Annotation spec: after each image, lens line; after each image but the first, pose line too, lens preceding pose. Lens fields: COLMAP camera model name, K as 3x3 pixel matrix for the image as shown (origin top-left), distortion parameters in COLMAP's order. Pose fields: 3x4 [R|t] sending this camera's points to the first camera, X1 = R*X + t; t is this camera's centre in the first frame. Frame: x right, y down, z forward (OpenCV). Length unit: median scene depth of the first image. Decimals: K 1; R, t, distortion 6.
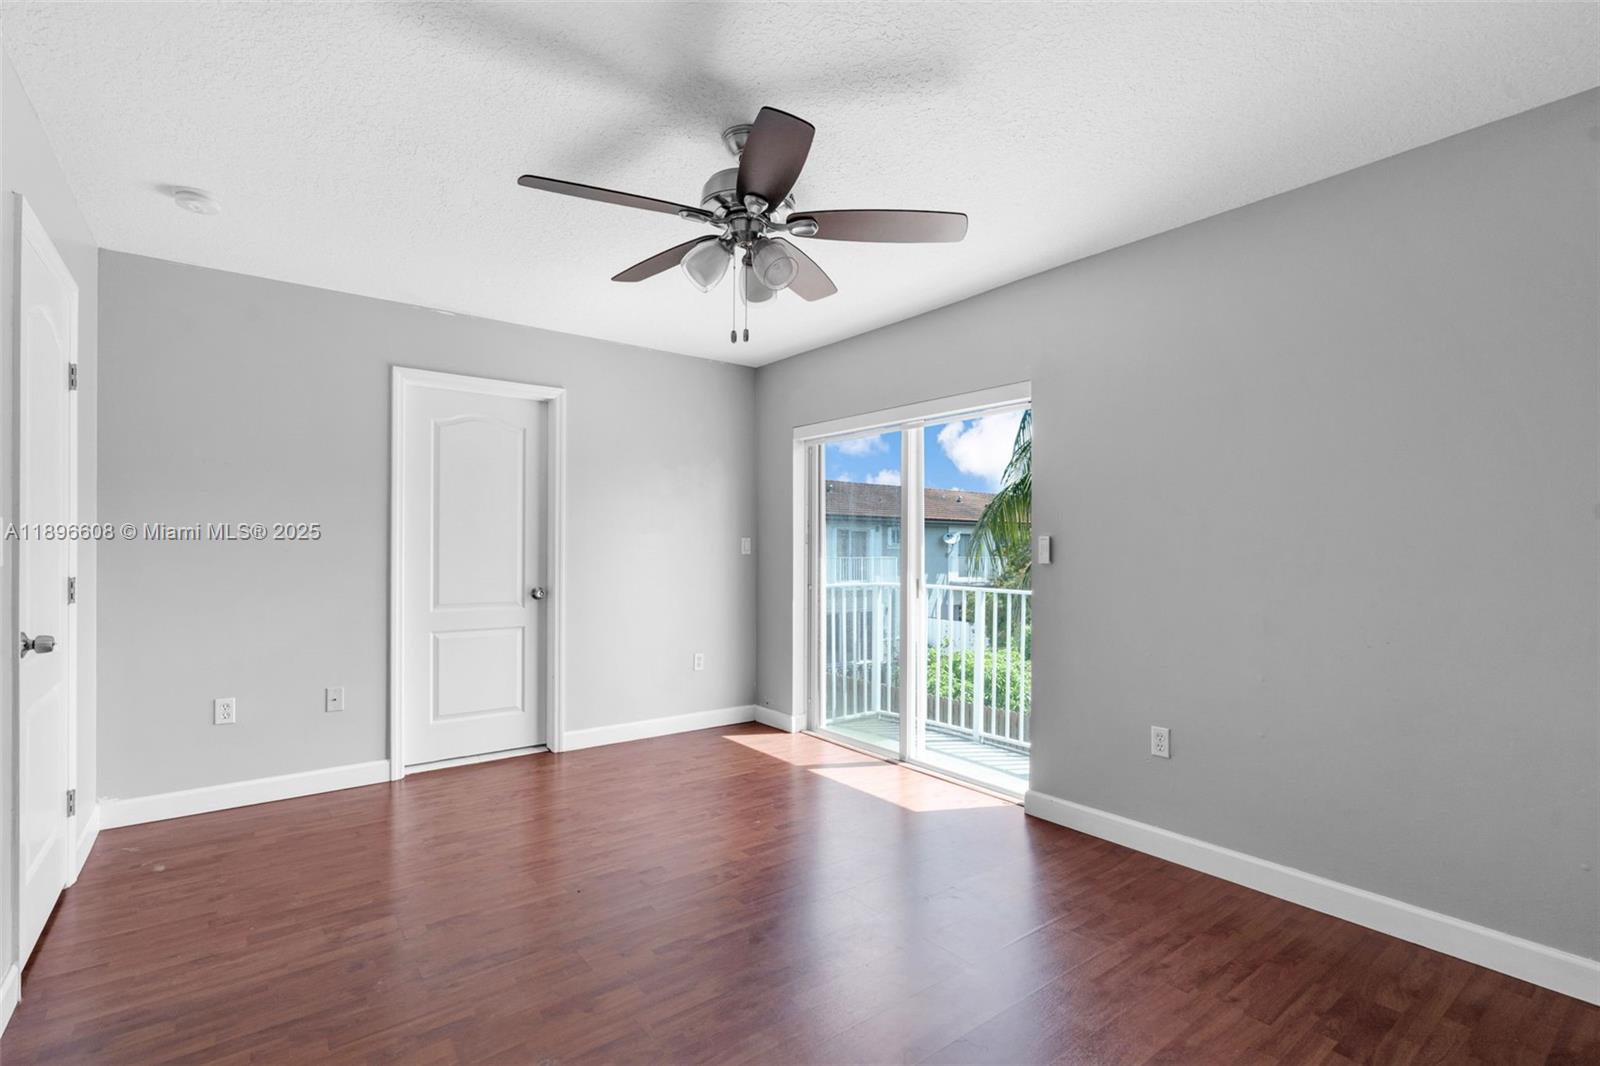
lens RADIAL K [[747.7, 0, 805.4], [0, 747.7, 545.0], [0, 0, 1]] dist [-0.000285, 0.000127]
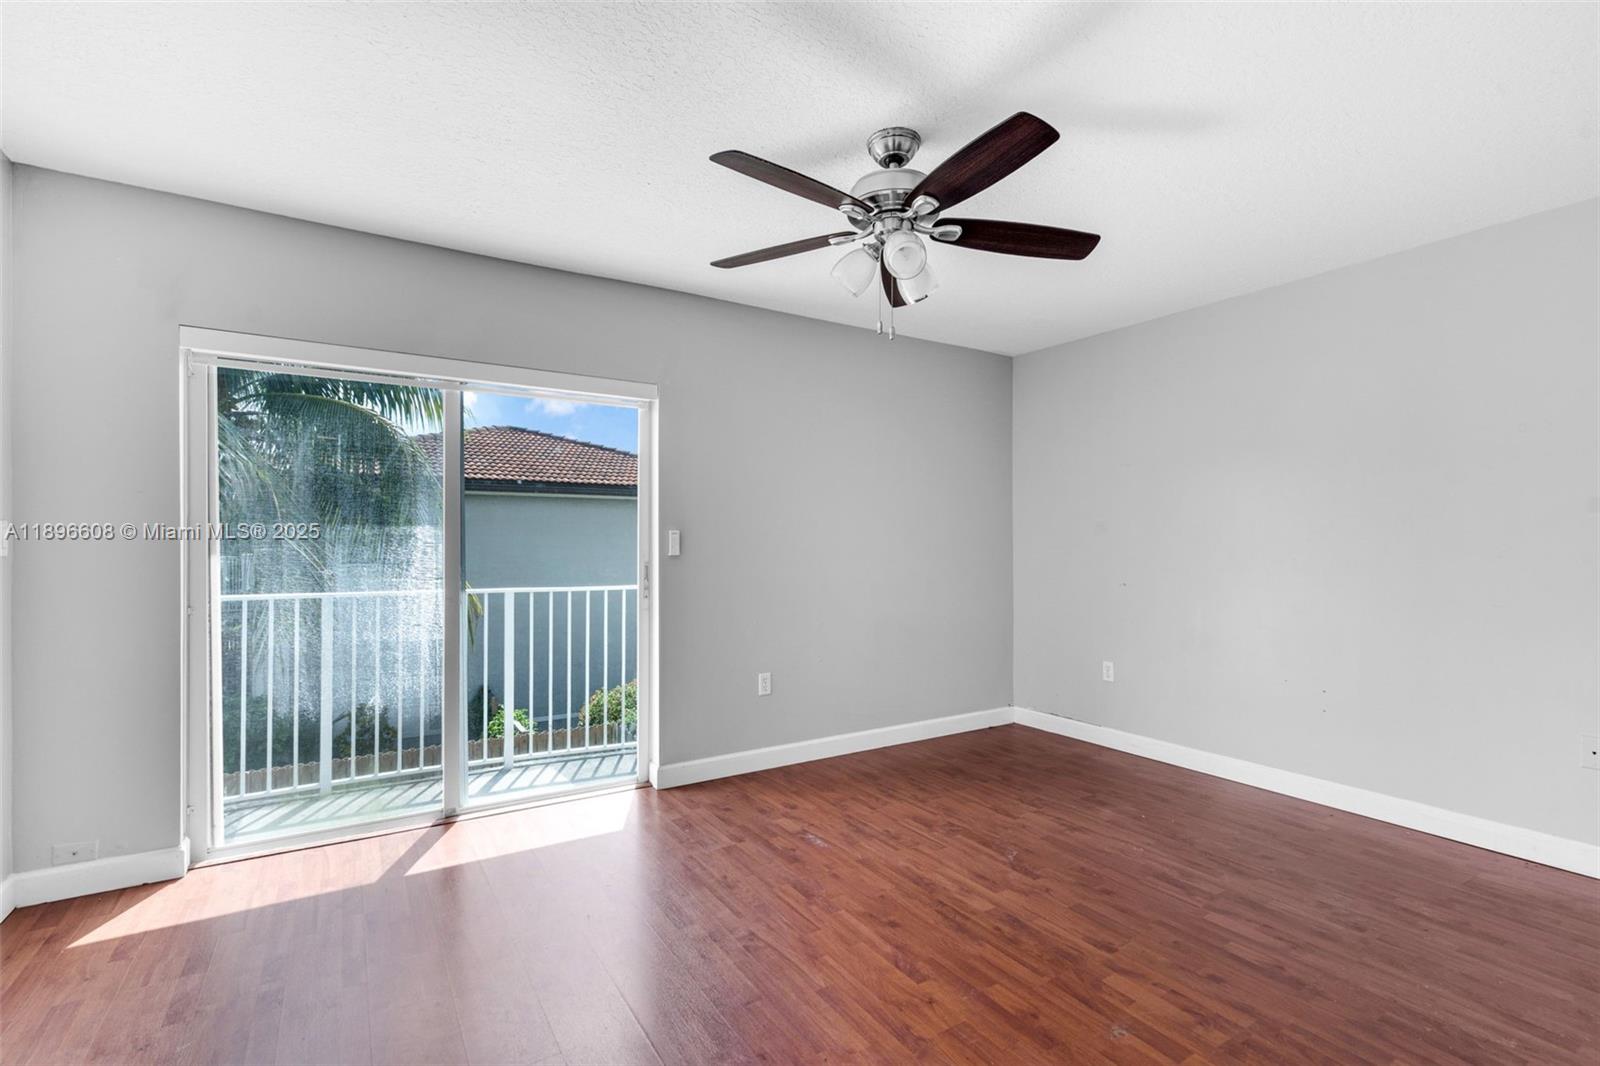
lens RADIAL K [[736.0, 0, 800.0], [0, 736.0, 533.0], [0, 0, 1]] dist [-0.000228, 0.000325]
pose [[0.102991, 0.006717, 0.994660, -0.611526], [-0.000534, 0.999977, -0.006698, -0.000287], [-0.994682, 0.000158, 0.102992, 0.576494]]
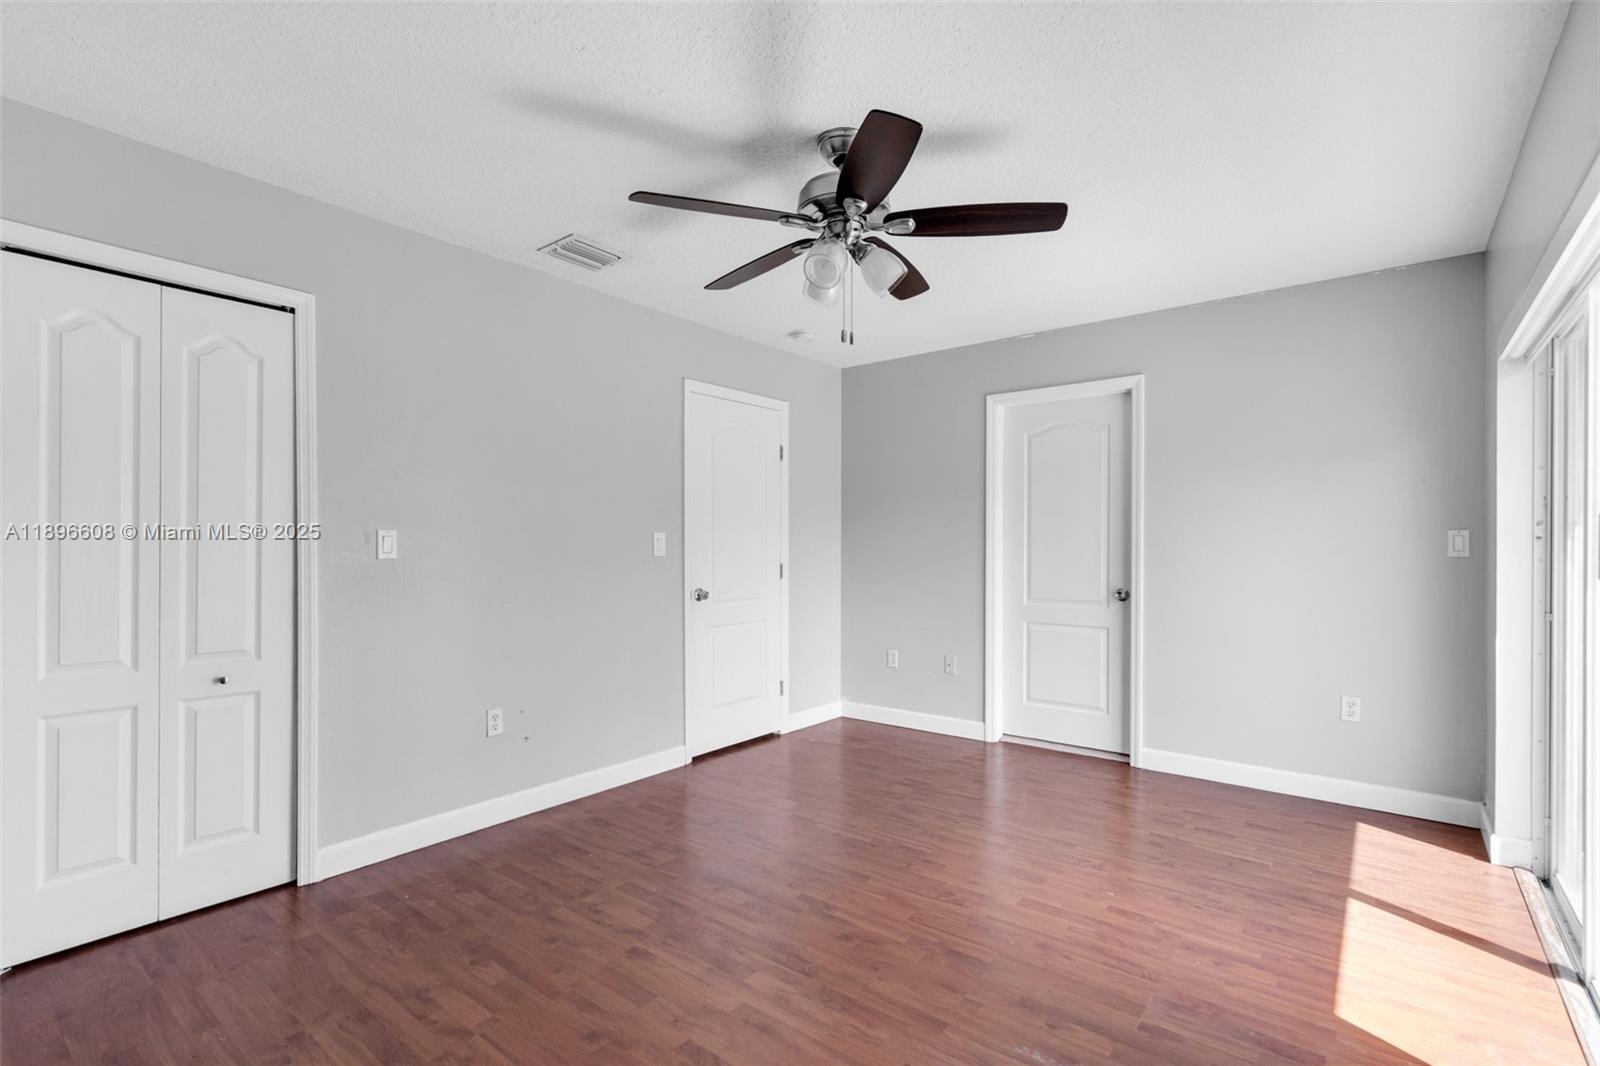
lens RADIAL K [[734.3, 0, 798.0], [0, 734.3, 552.3], [0, 0, 1]] dist [0.001568, 0.000724]
pose [[0.234616, 0.002286, -0.972086, 0.487796], [0.002763, 0.999992, 0.003018, 0.006523], [0.972084, -0.003394, 0.234607, 0.400638]]
